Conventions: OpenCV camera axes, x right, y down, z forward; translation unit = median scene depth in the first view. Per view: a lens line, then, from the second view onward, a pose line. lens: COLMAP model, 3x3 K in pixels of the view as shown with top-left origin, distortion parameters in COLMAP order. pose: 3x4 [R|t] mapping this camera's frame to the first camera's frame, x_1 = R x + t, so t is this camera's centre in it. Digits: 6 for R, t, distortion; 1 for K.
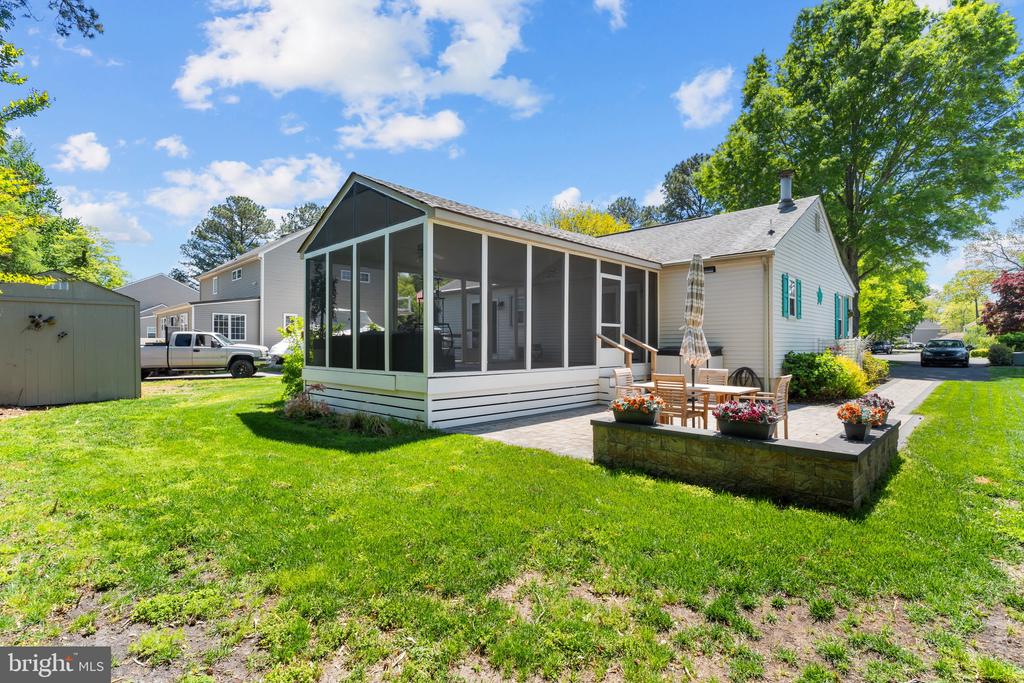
lens RADIAL K [[491.8, 0, 512.0], [0, 491.8, 341.5], [0, 0, 1]] dist [-0.000645, 0.000031]
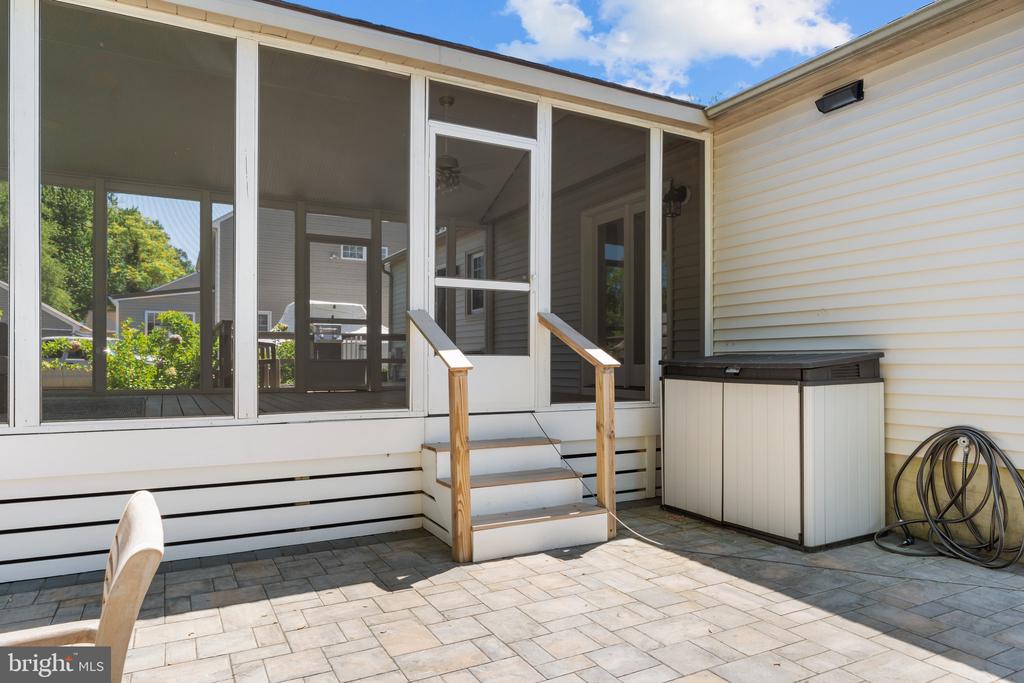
lens RADIAL K [[650.8, 0, 513.1], [0, 650.8, 357.8], [0, 0, 1]] dist [-0.004895, 0.001167]
pose [[0.953627, 0.002343, -0.300982, 0.342196], [-0.001753, 0.999996, 0.002229, 0.014034], [0.300986, -0.001598, 0.953627, 0.581005]]
